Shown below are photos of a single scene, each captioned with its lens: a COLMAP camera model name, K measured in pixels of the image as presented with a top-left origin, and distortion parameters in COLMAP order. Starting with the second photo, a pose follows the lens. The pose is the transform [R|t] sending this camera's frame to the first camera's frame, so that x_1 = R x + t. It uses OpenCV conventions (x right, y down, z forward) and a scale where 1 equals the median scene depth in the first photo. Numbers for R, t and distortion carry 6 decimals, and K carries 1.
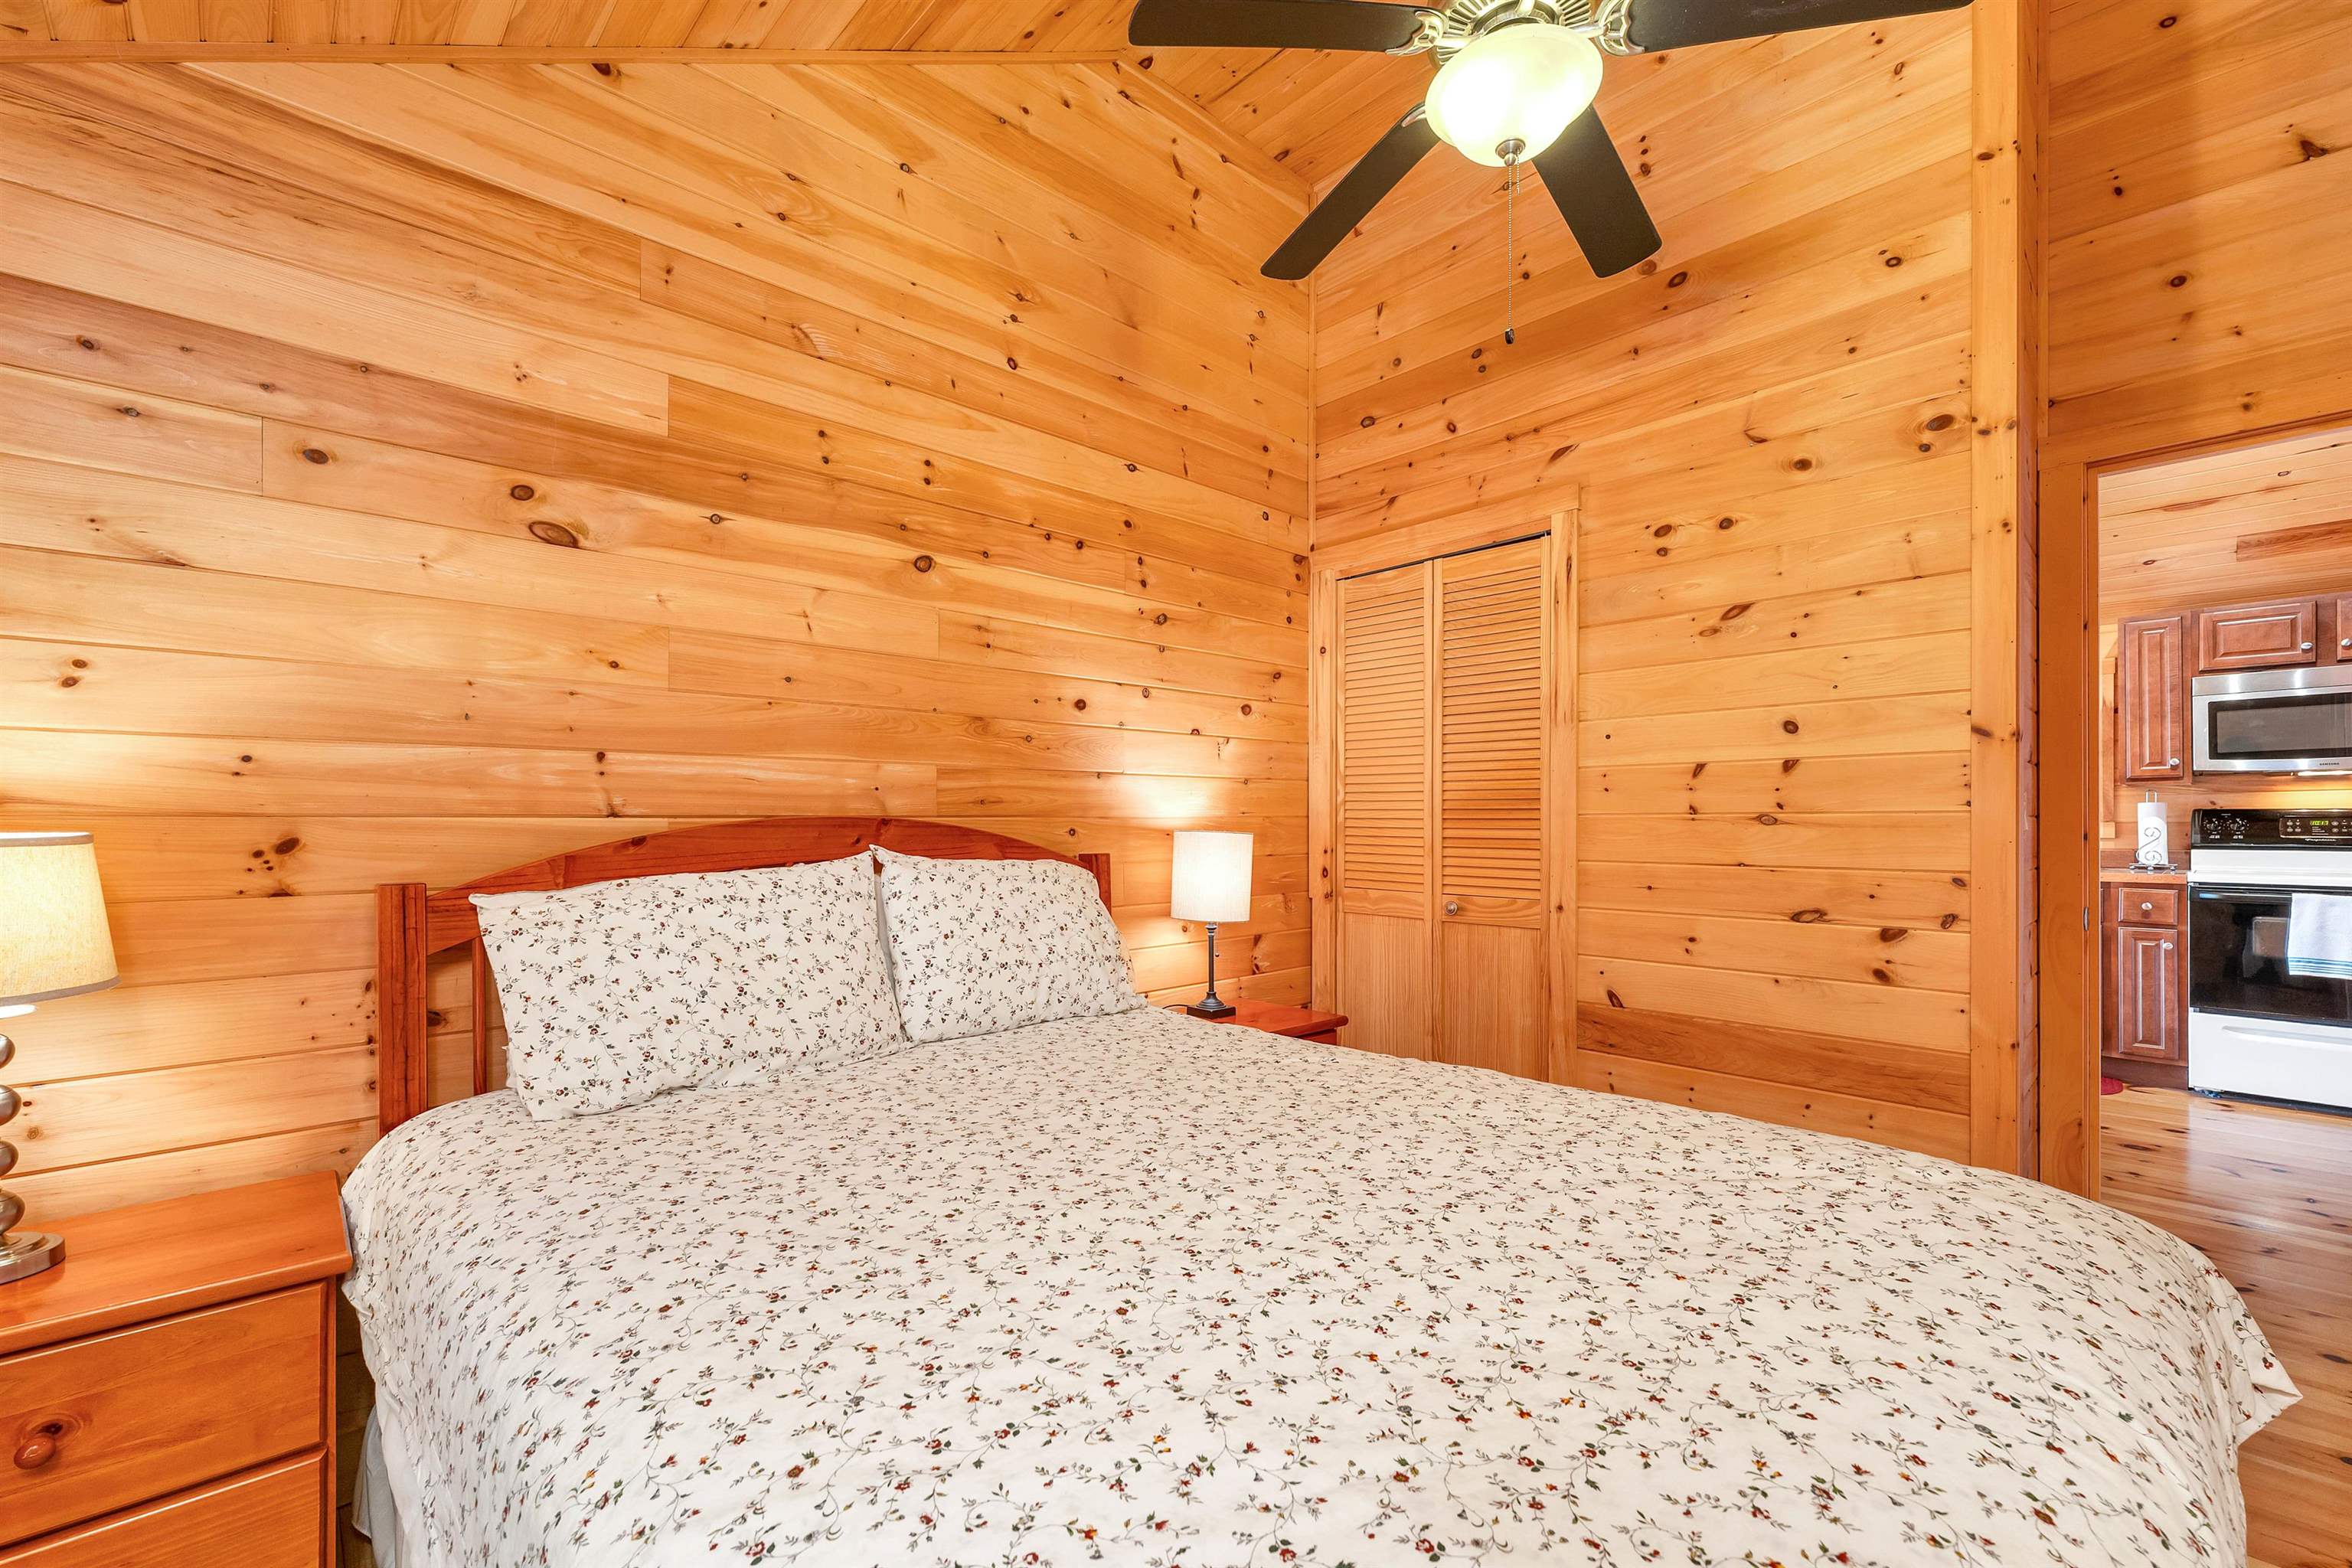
lens RADIAL K [[958.7, 0, 1172.3], [0, 958.7, 826.4], [0, 0, 1]] dist [-0.001299, -0.000529]
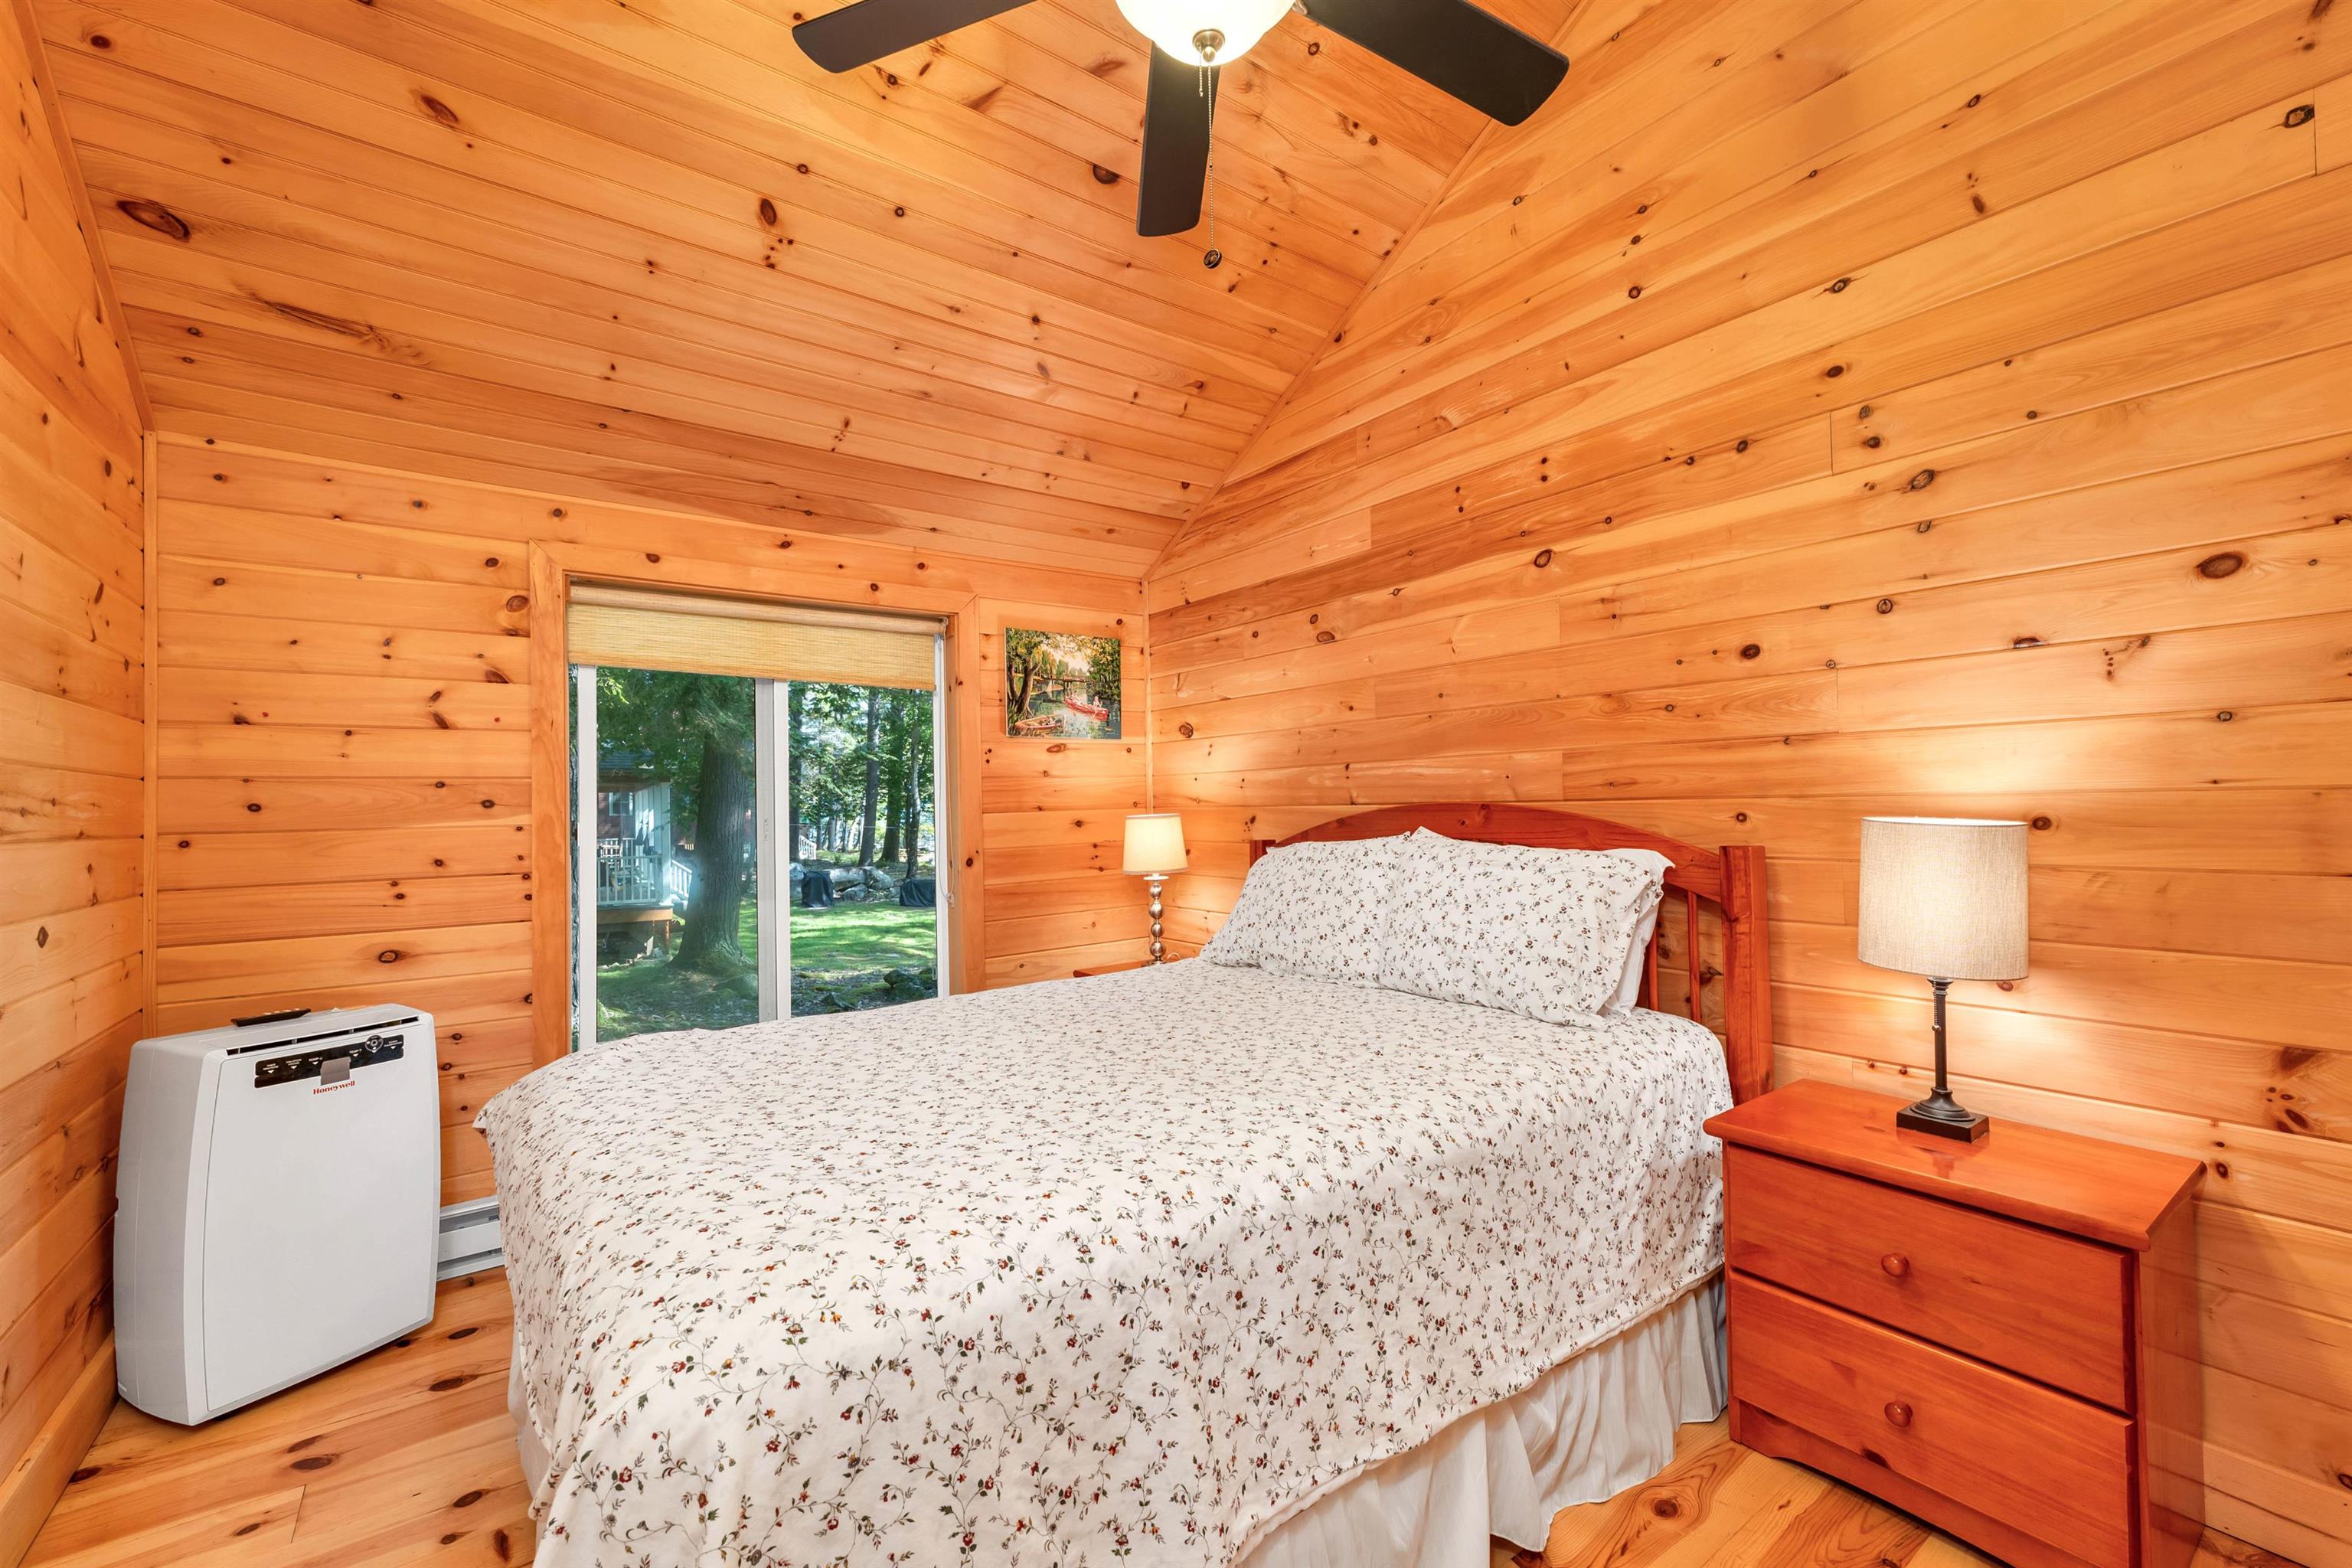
lens RADIAL K [[1006.4, 0, 1189.0], [0, 1006.4, 786.7], [0, 0, 1]] dist [0.001958, 0.000089]
pose [[-0.126133, -0.006319, -0.991993, 0.882577], [0.019900, 0.999762, -0.008899, -0.023896], [0.991814, -0.020863, -0.125977, 0.755530]]
